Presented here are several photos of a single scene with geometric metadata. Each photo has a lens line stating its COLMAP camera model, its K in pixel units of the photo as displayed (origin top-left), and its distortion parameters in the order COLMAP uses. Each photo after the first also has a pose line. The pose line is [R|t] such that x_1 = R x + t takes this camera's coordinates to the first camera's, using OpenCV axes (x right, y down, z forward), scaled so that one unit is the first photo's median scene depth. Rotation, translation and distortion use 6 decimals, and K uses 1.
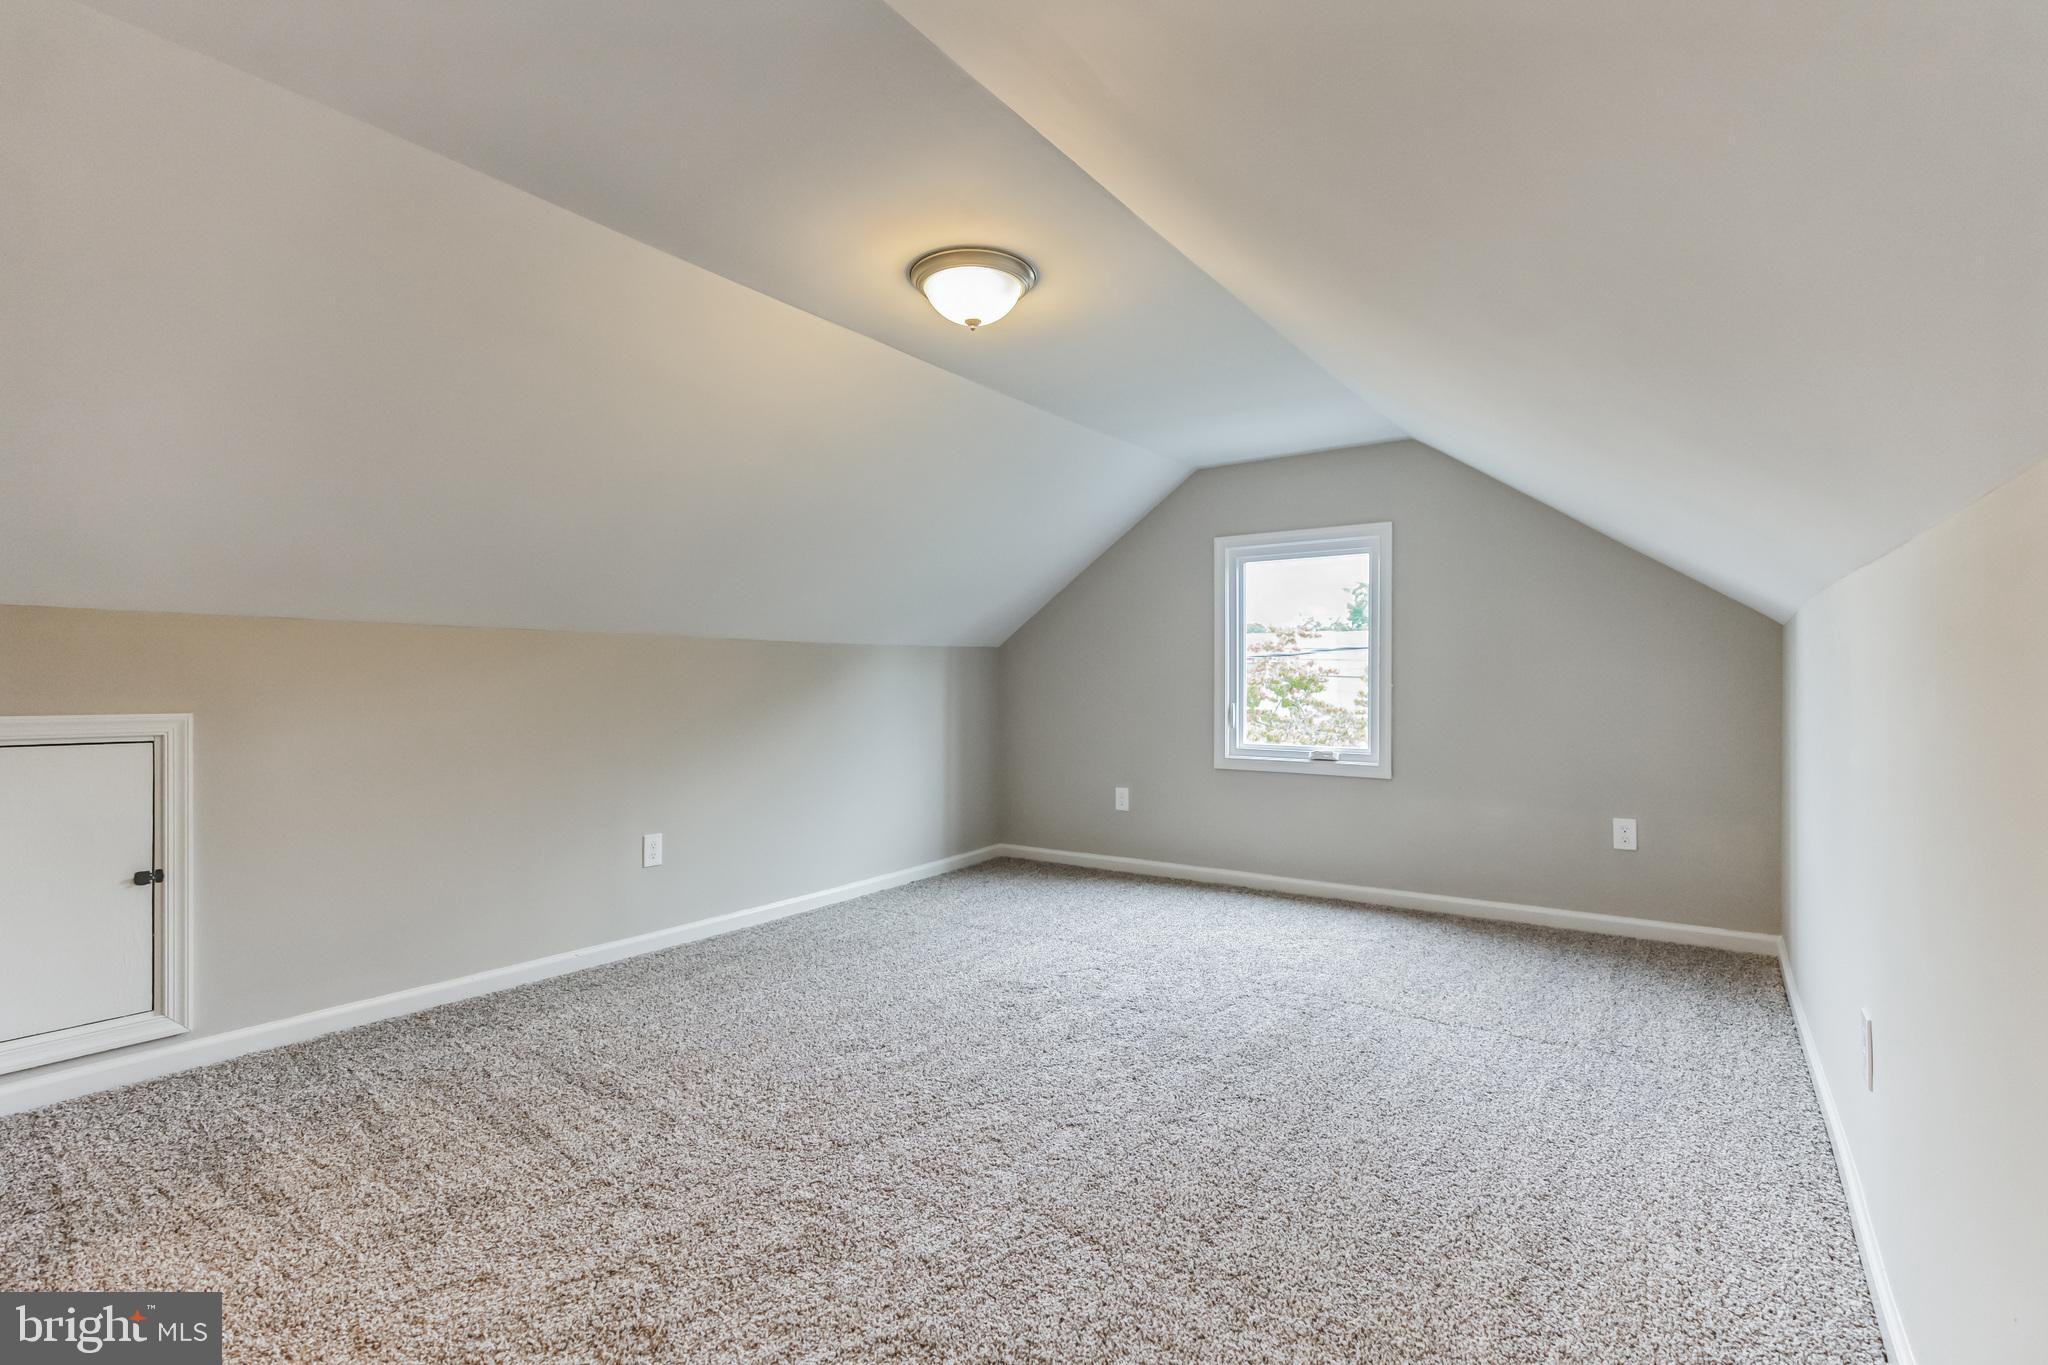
lens RADIAL K [[942.0, 0, 1037.9], [0, 942.0, 681.8], [0, 0, 1]] dist [-0.003778, 0.000045]
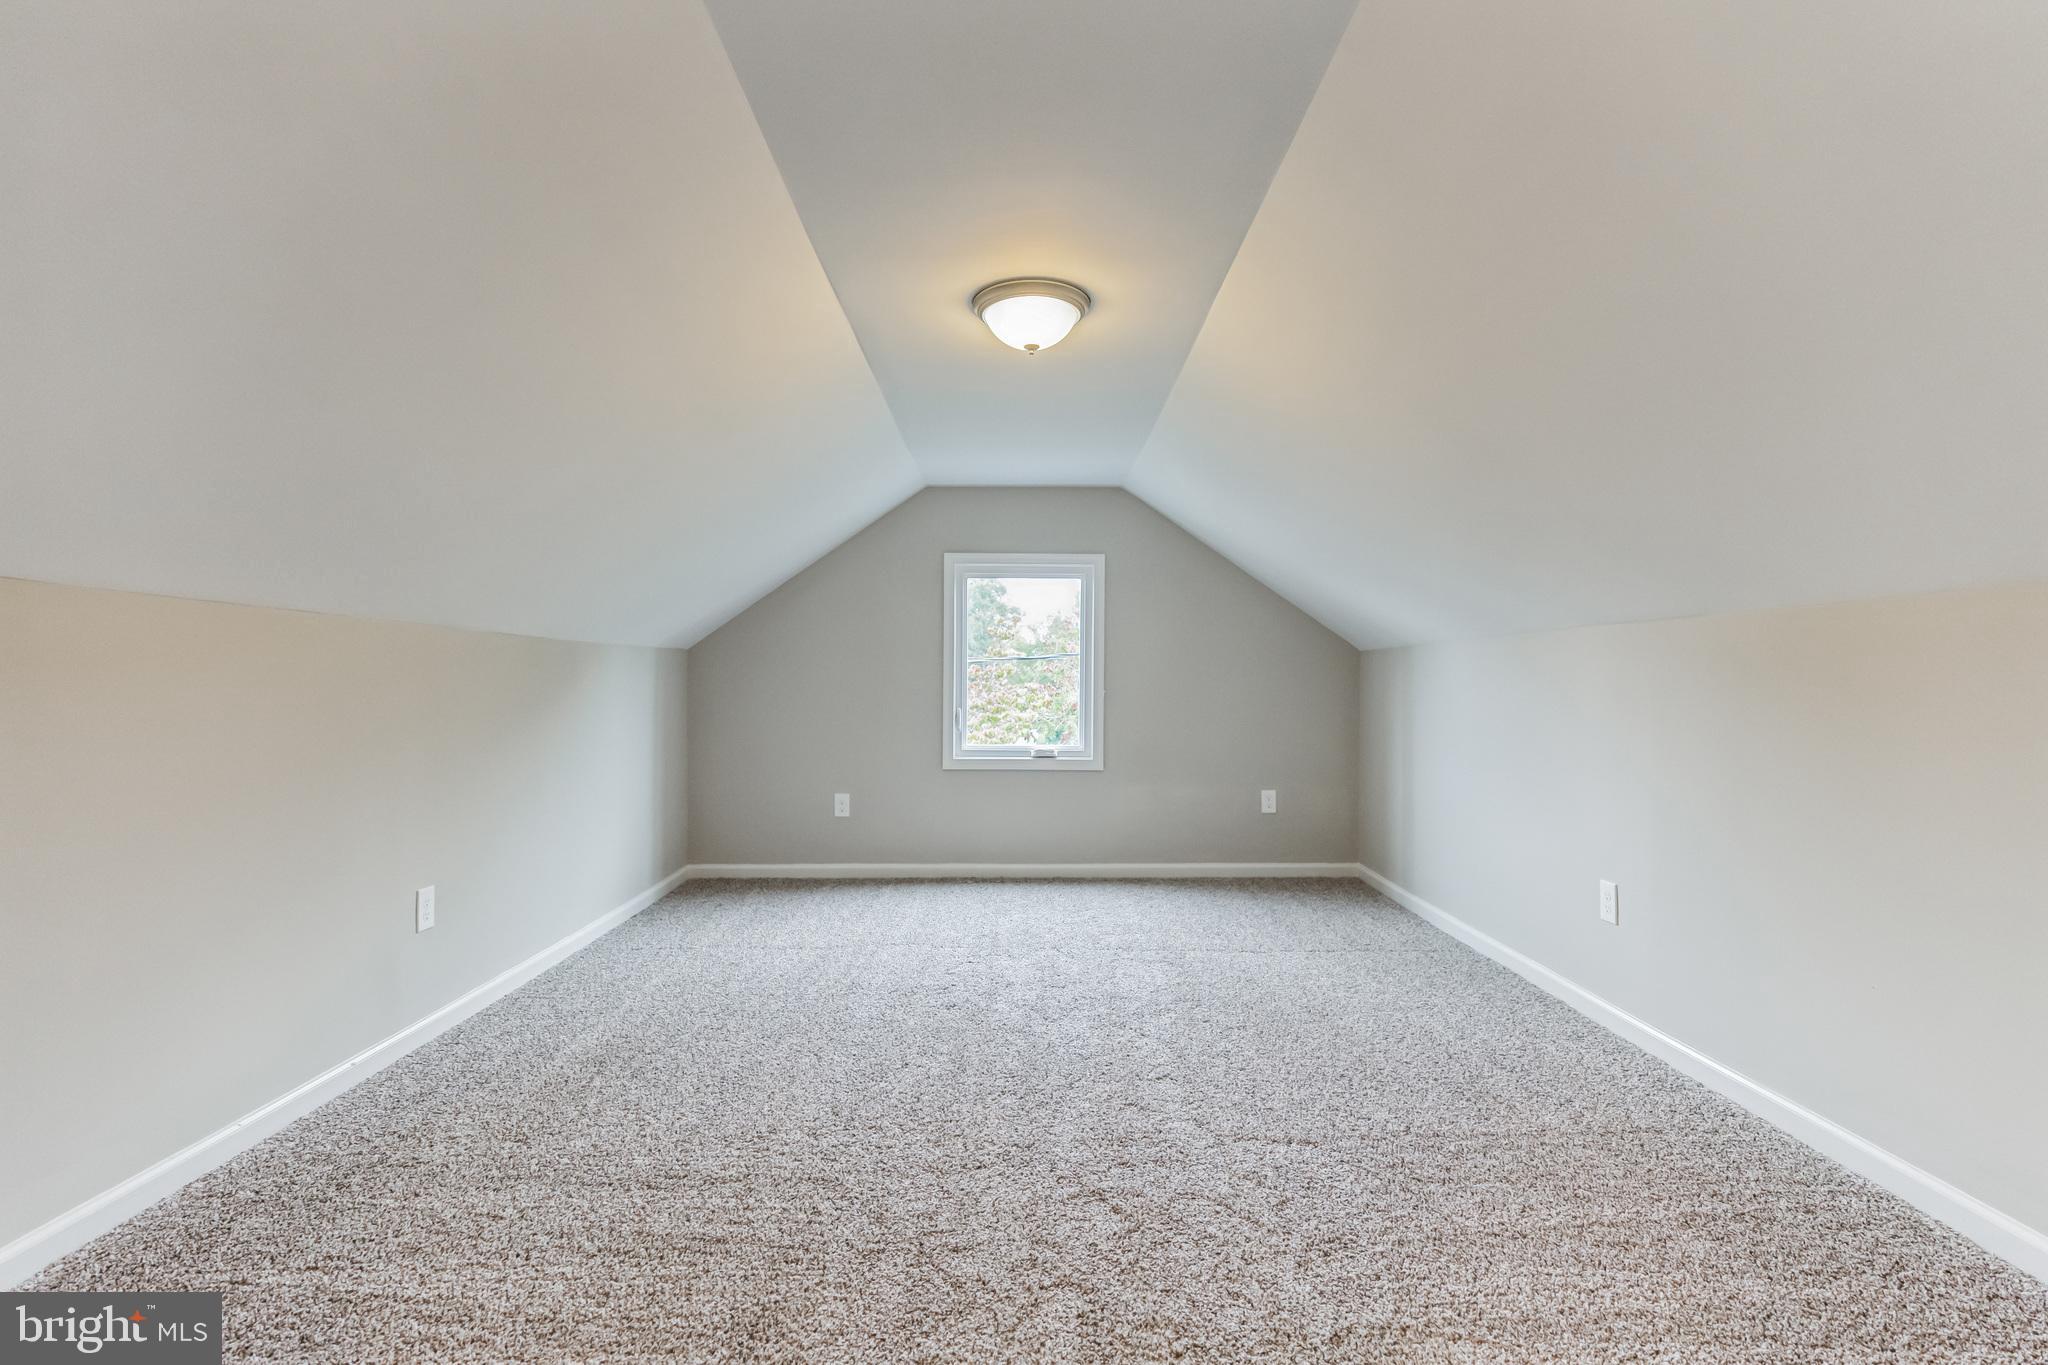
lens RADIAL K [[942.0, 0, 1037.9], [0, 942.0, 681.8], [0, 0, 1]] dist [-0.003778, 0.000045]
pose [[0.808531, 0.007138, 0.588410, -0.393314], [-0.004326, 0.999972, -0.006187, -0.001029], [-0.588438, 0.002457, 0.808539, 0.084659]]
